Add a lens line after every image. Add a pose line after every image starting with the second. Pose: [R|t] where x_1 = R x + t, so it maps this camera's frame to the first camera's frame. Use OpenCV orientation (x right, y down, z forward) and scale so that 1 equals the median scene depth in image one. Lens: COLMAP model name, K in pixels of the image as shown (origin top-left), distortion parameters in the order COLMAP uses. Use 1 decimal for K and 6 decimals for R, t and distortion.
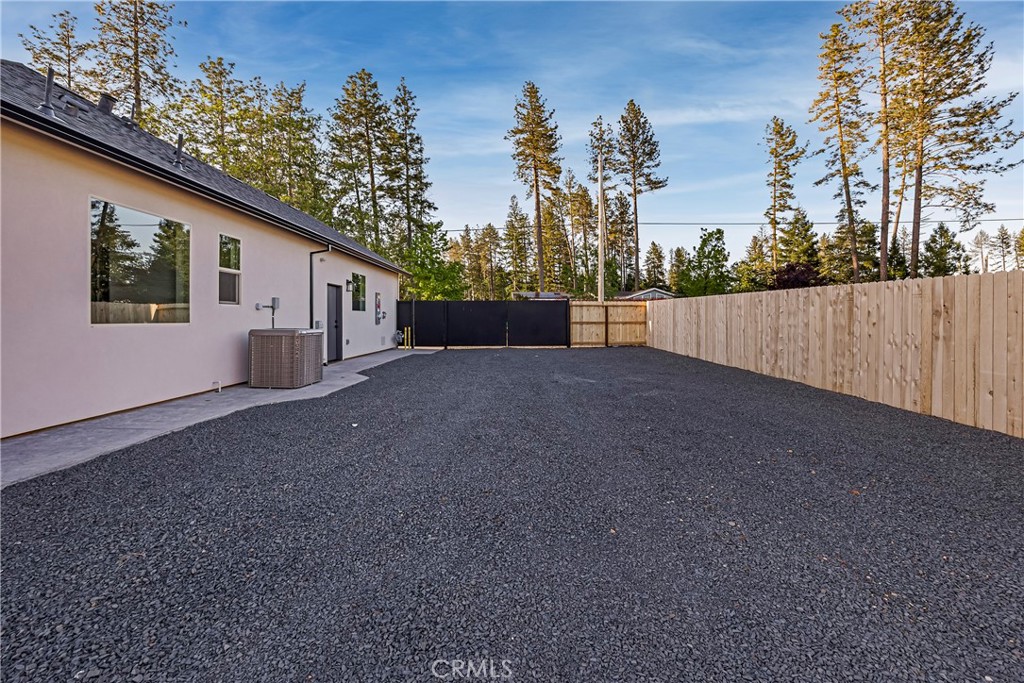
lens RADIAL K [[411.4, 0, 512.5], [0, 411.4, 314.7], [0, 0, 1]] dist [-0.002952, -0.000395]
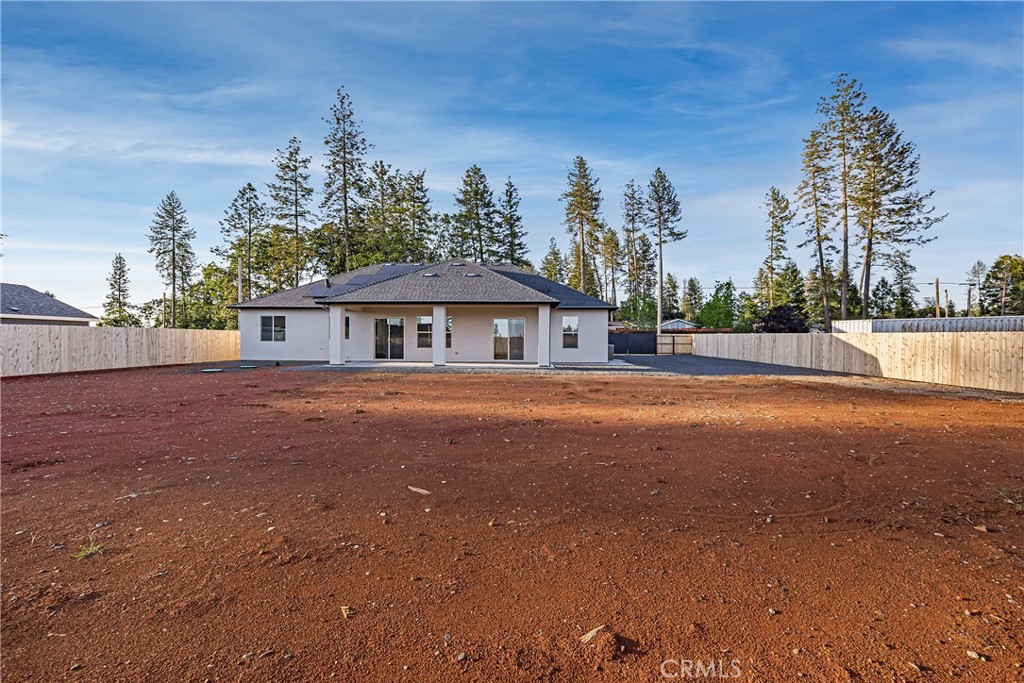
lens RADIAL K [[395.1, 0, 512.0], [0, 395.1, 341.5], [0, 0, 1]] dist [-0.003513, -0.000038]
pose [[0.999378, 0.006559, -0.034641, -0.194764], [-0.006142, 0.999908, 0.012114, -0.004595], [0.034718, -0.011894, 0.999326, -0.393482]]
